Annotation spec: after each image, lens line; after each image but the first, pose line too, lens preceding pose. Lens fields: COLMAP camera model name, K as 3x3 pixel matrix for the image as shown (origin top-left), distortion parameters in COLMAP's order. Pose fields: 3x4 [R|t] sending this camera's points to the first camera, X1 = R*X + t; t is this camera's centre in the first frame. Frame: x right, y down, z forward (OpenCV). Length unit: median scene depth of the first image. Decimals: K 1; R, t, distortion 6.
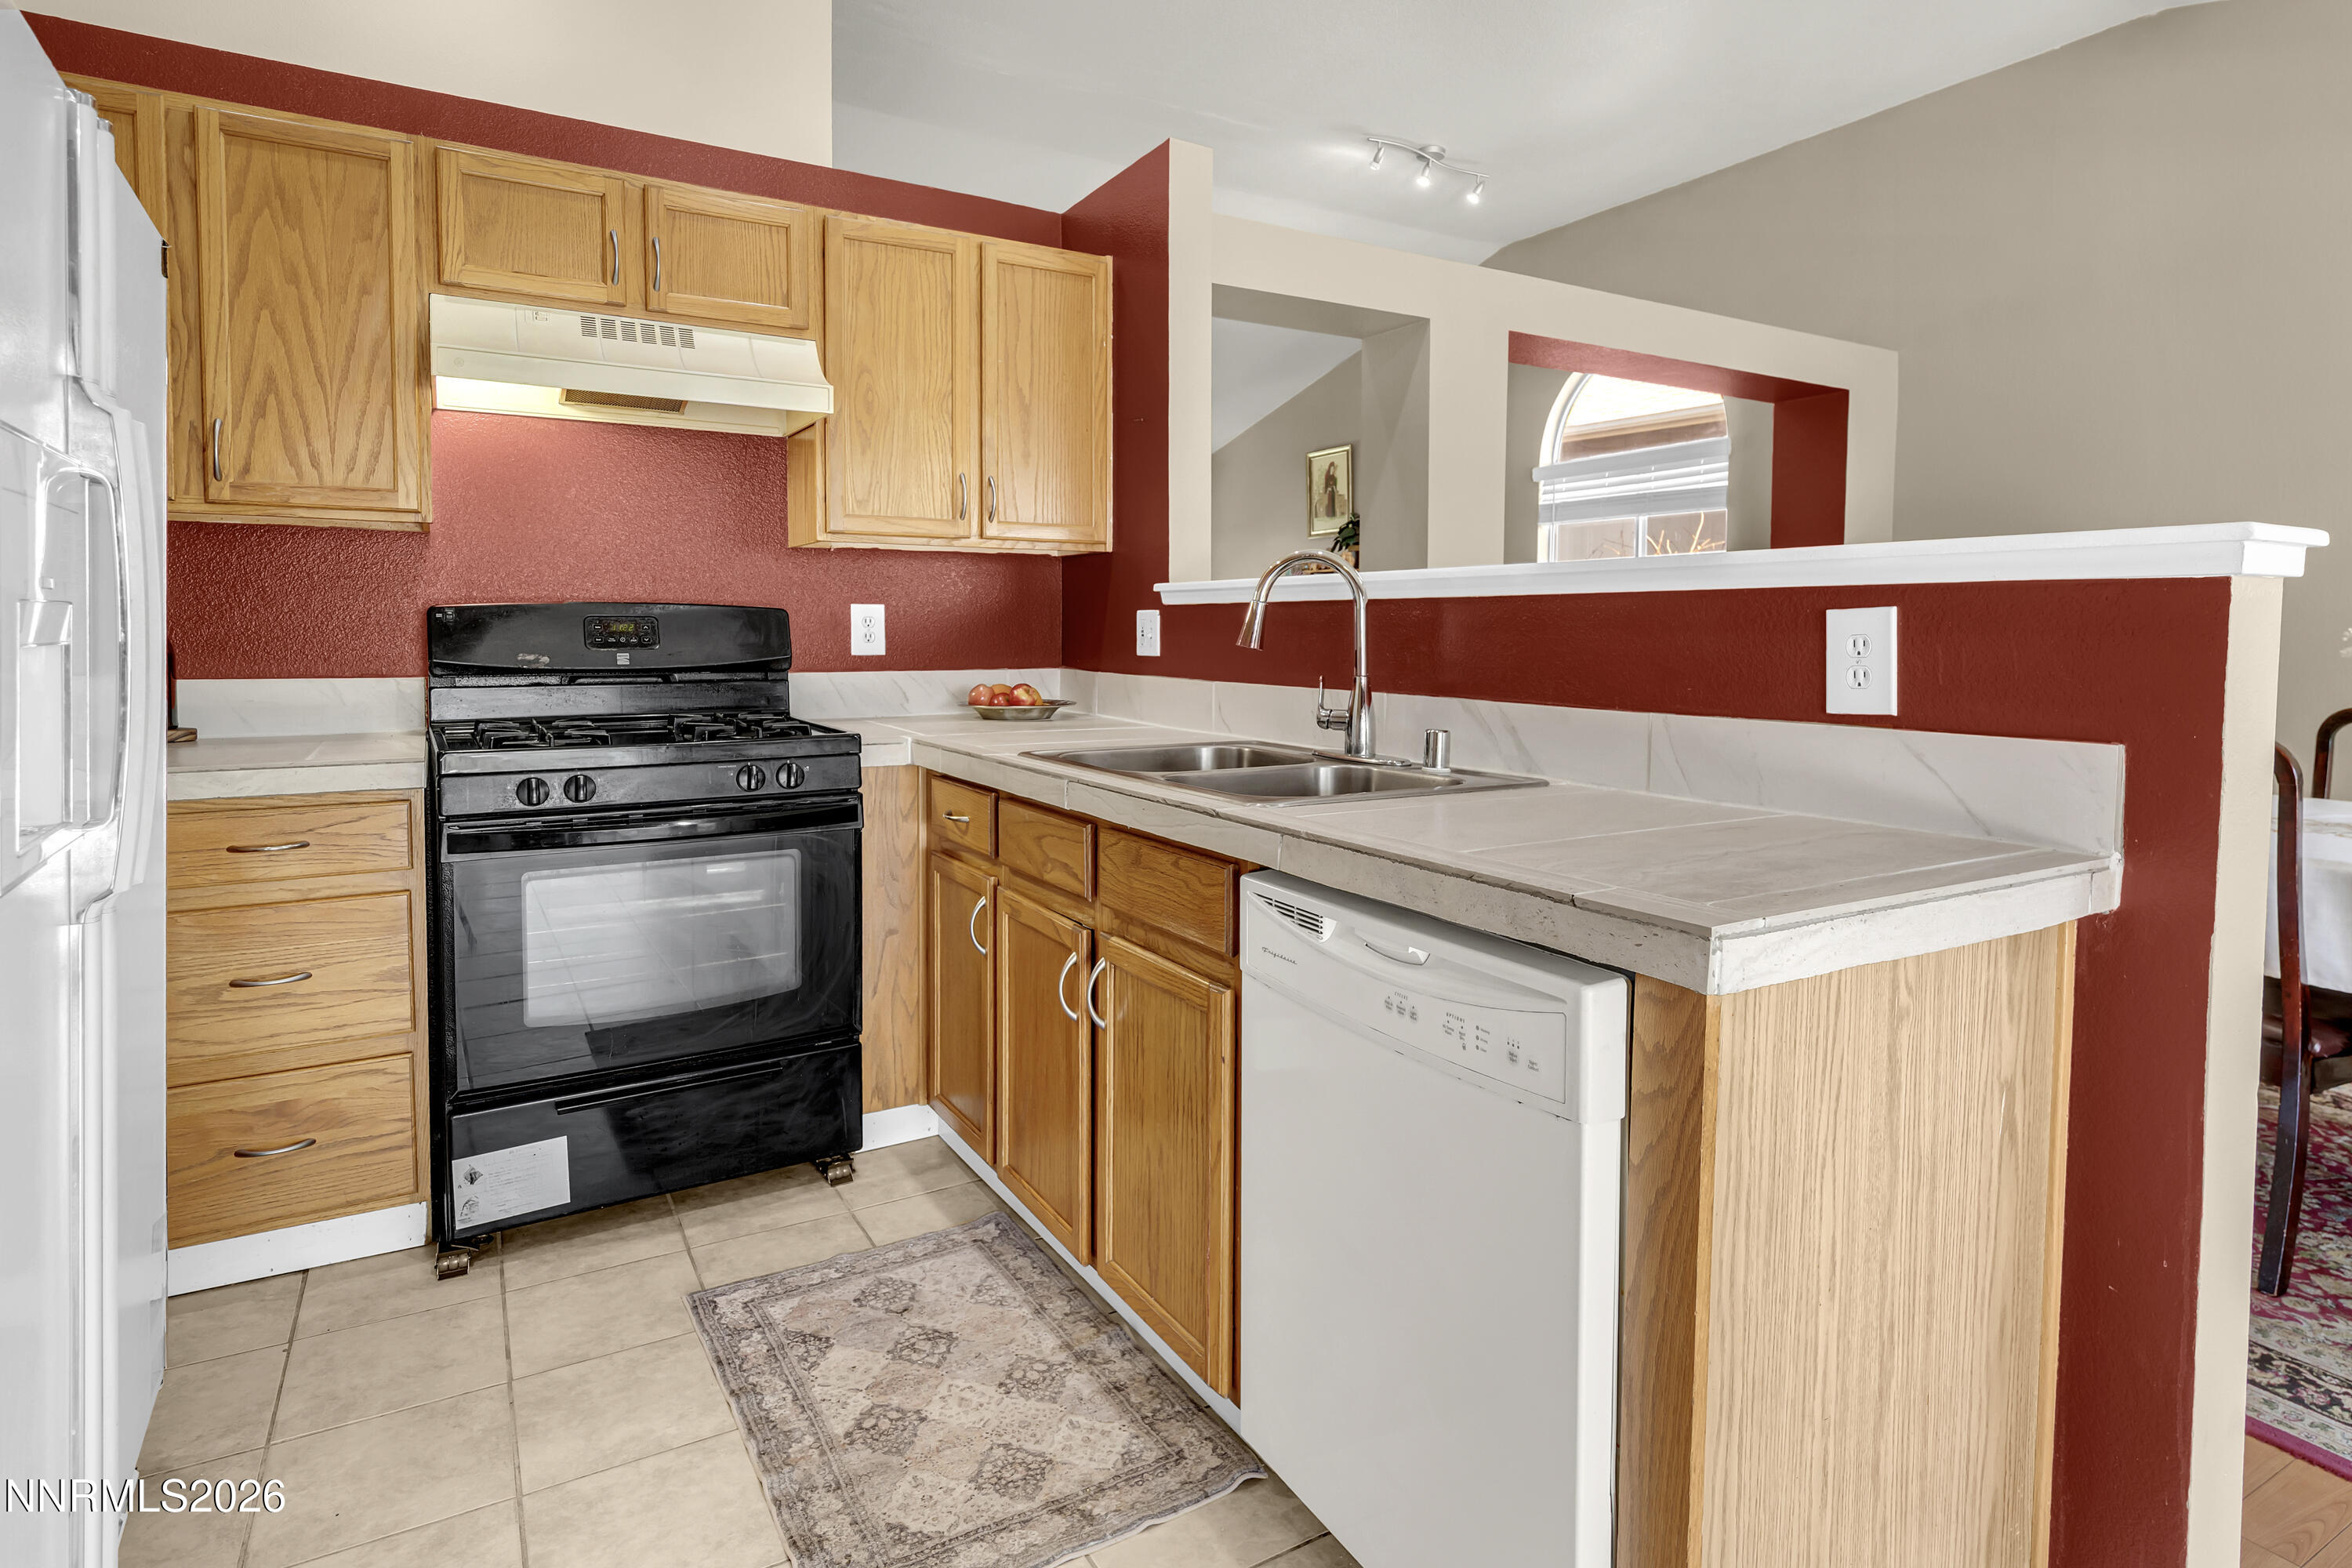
lens RADIAL K [[1265.0, 0, 1226.1], [0, 1265.0, 687.1], [0, 0, 1]] dist [0.005621, -0.000349]
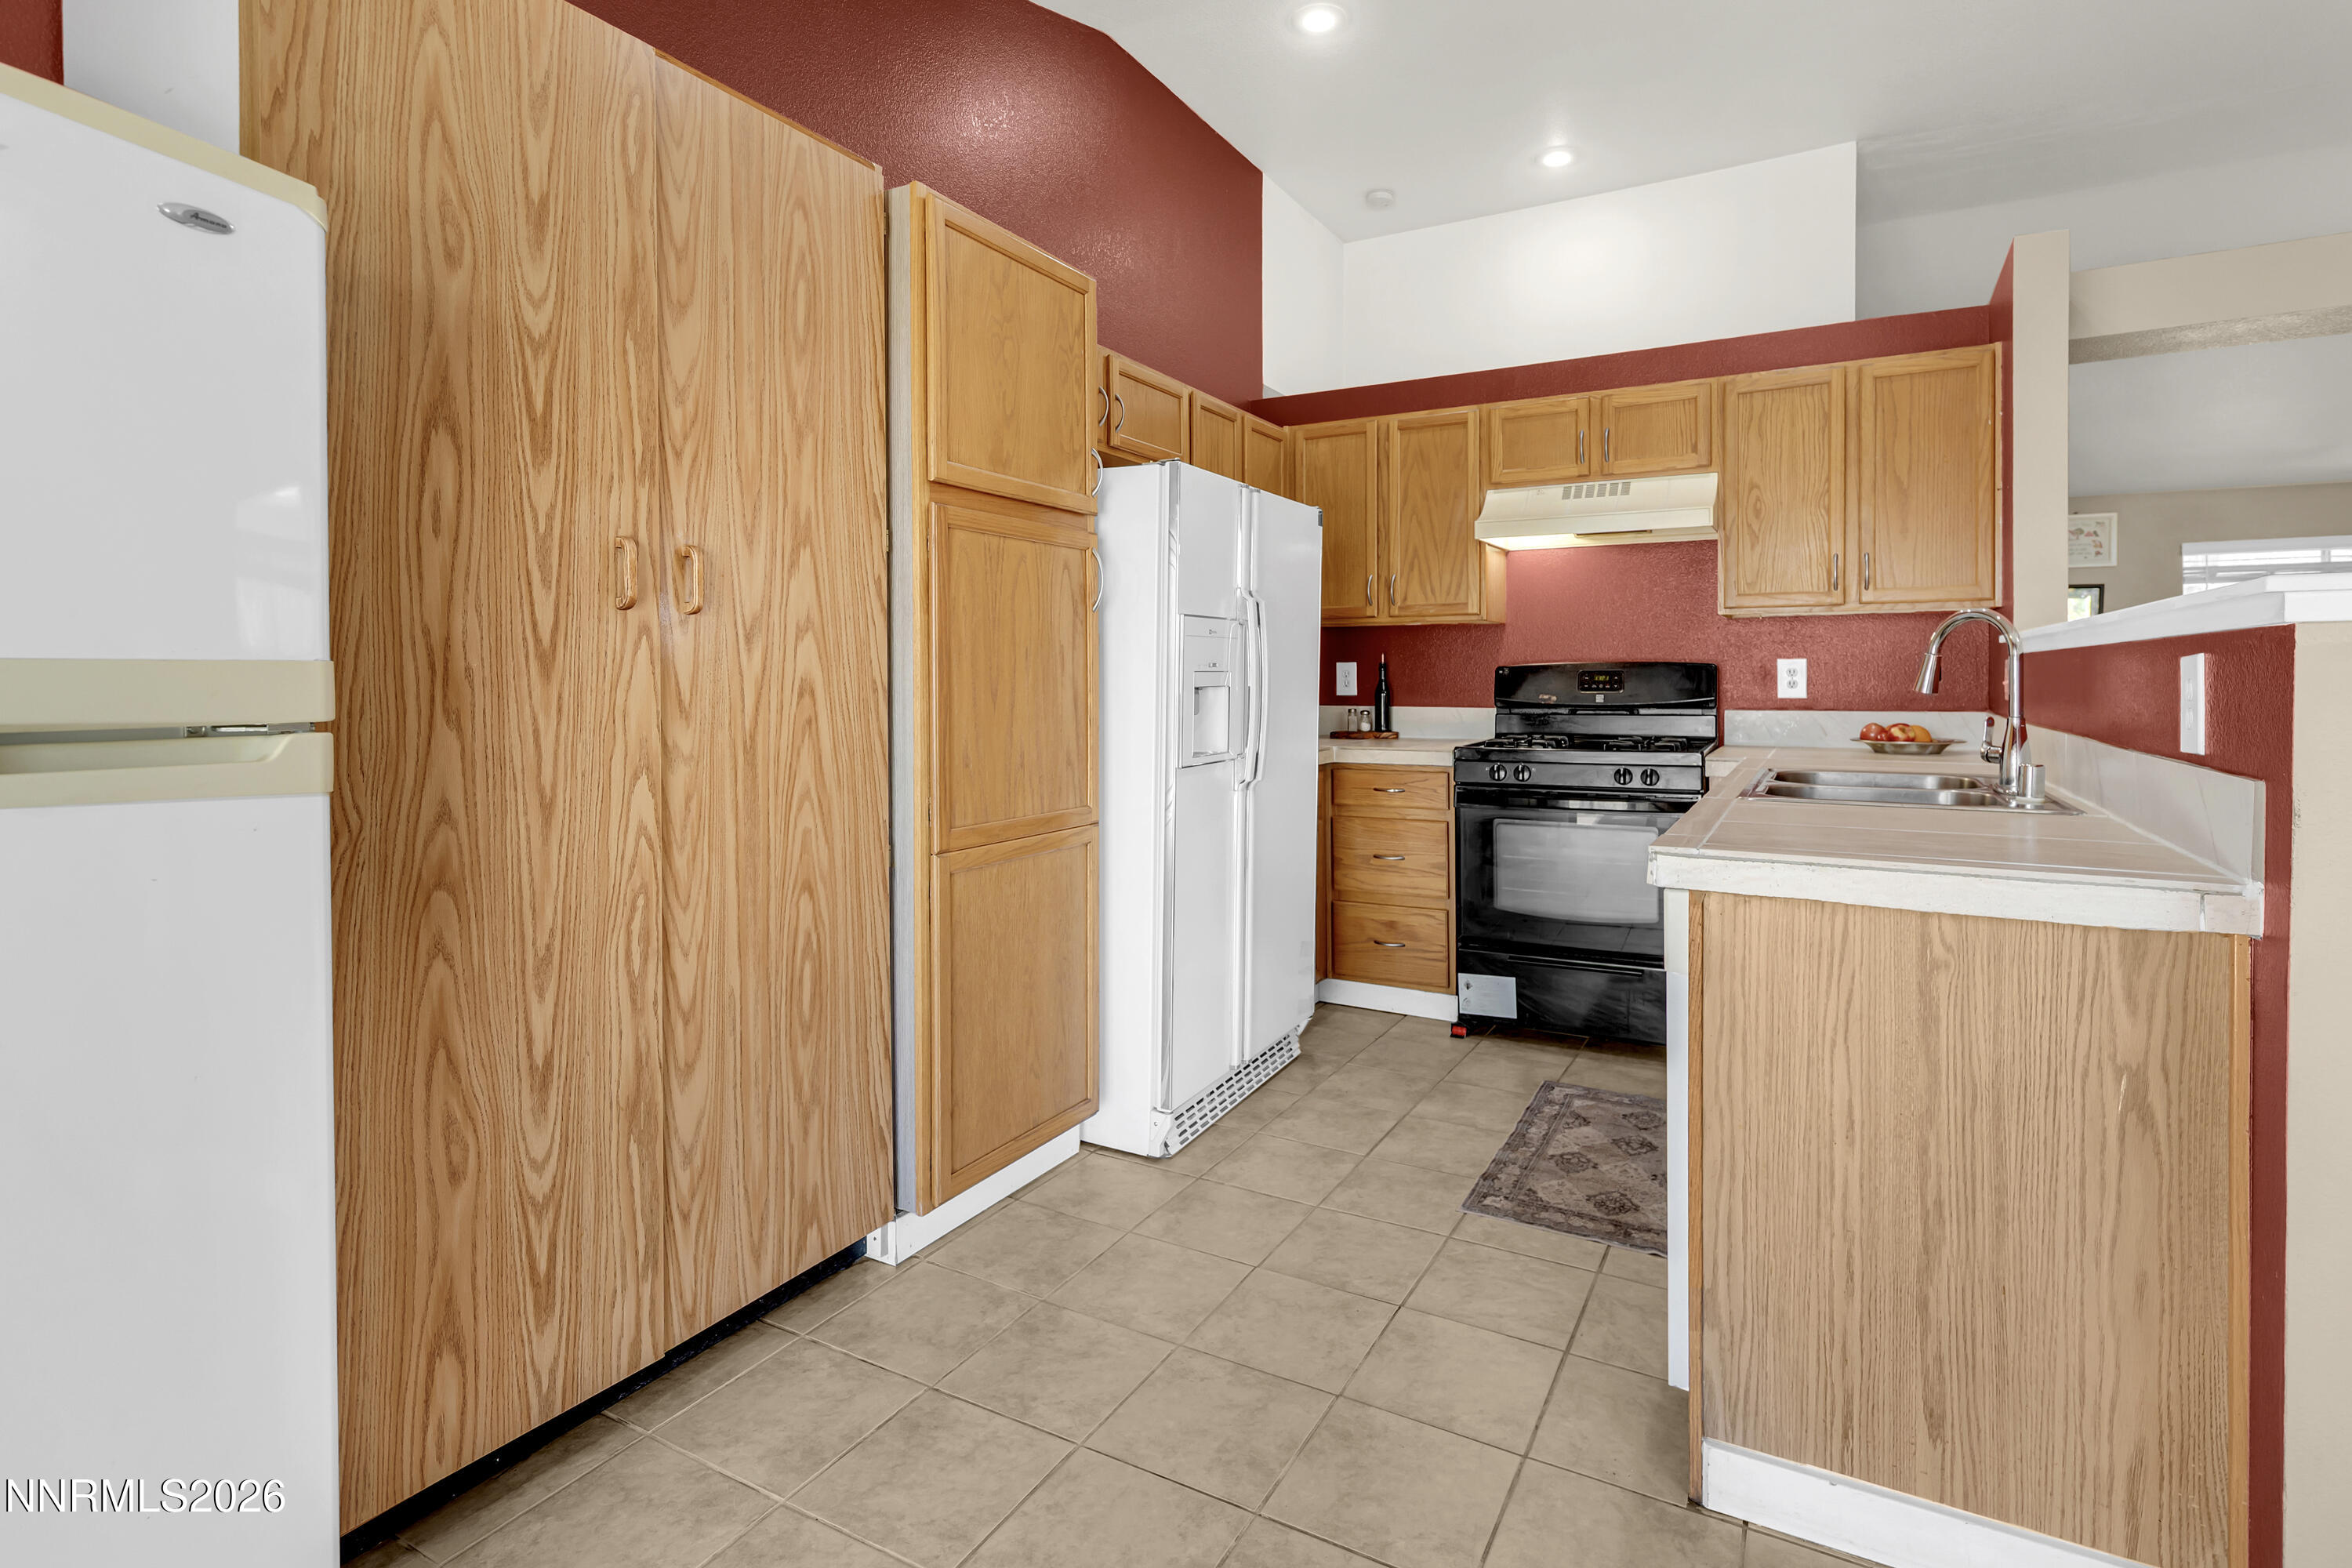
lens RADIAL K [[1161.5, 0, 1194.2], [0, 1161.5, 687.8], [0, 0, 1]] dist [0.002934, 0.000298]
pose [[0.491363, 0.001328, -0.870954, 0.647524], [-0.033531, 0.999286, -0.017393, 0.007664], [0.870309, 0.037750, 0.491056, -0.158067]]
